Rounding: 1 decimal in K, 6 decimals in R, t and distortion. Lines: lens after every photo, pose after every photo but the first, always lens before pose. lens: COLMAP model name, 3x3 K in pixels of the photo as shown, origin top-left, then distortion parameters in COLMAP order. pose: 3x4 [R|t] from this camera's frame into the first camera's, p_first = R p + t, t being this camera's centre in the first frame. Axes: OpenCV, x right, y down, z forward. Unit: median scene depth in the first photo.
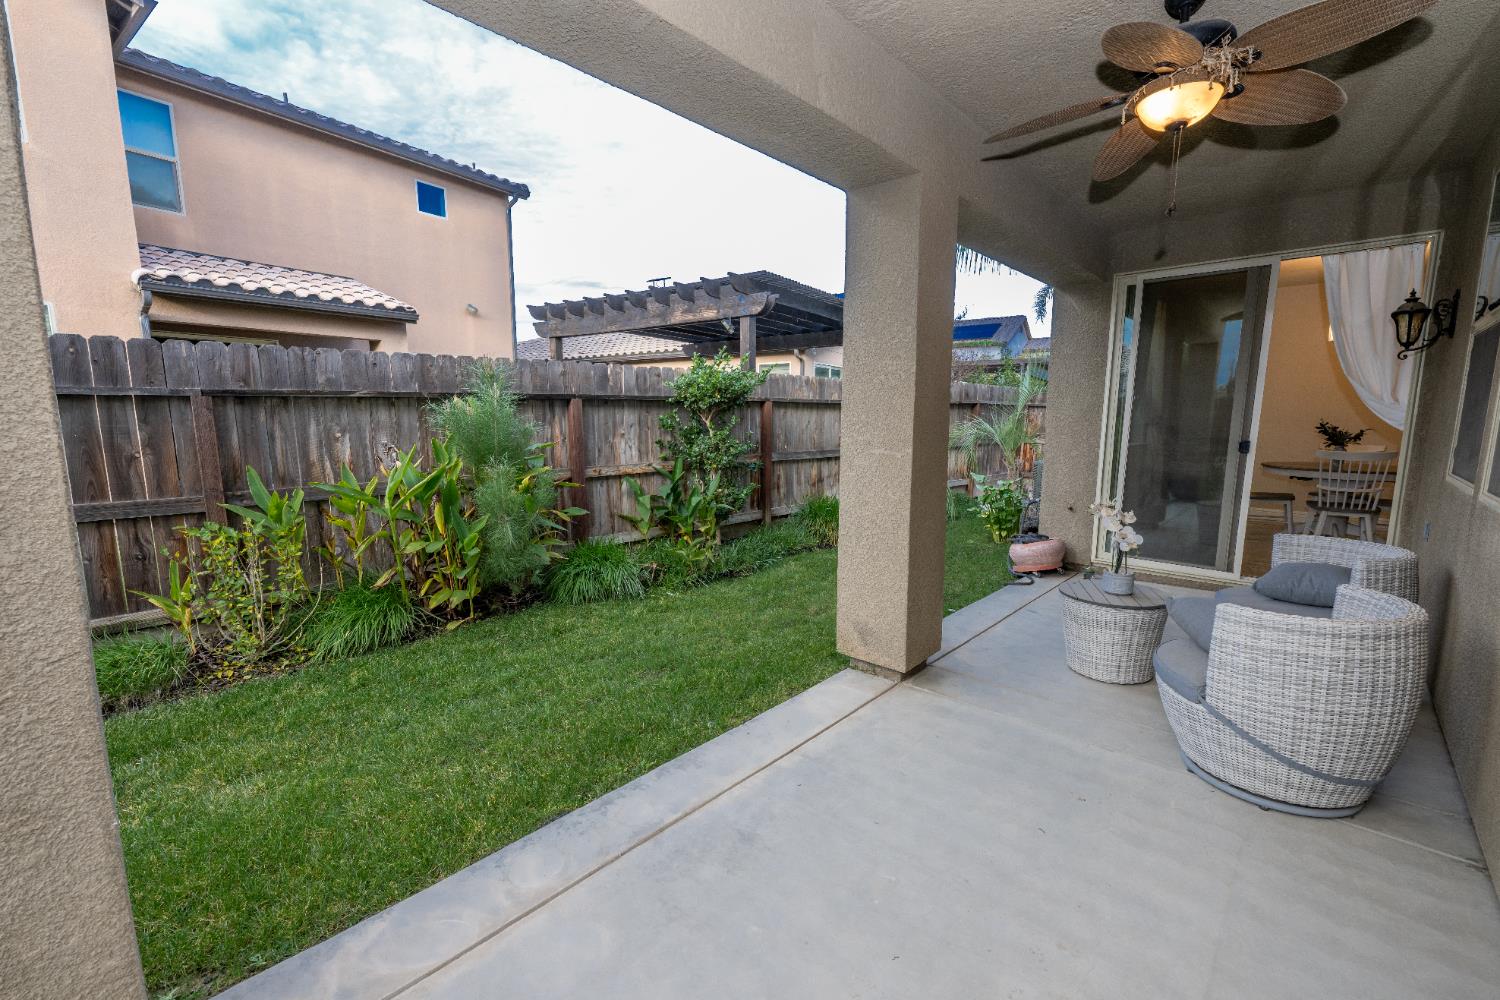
lens RADIAL K [[594.6, 0, 742.2], [0, 594.6, 497.2], [0, 0, 1]] dist [-0.002751, -0.000261]
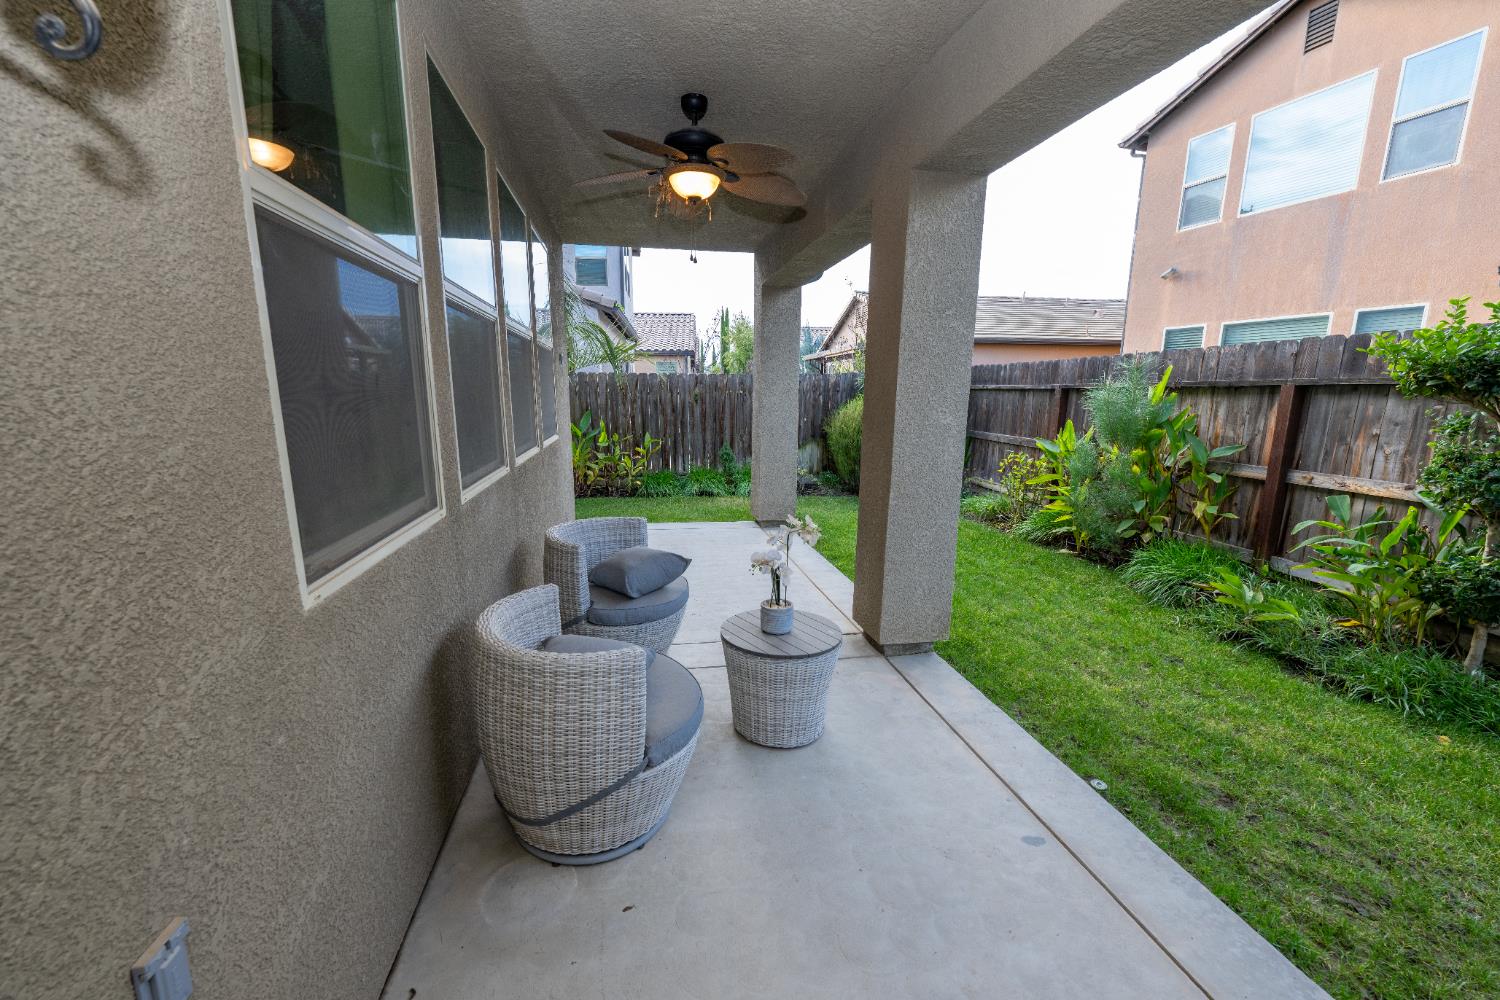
lens RADIAL K [[594.6, 0, 742.2], [0, 594.6, 497.2], [0, 0, 1]] dist [-0.002751, -0.000261]
pose [[-0.569977, 0.143458, -0.809040, 0.804701], [-0.115318, 0.960928, 0.251633, -0.132120], [0.813528, 0.236722, -0.531163, 0.839054]]
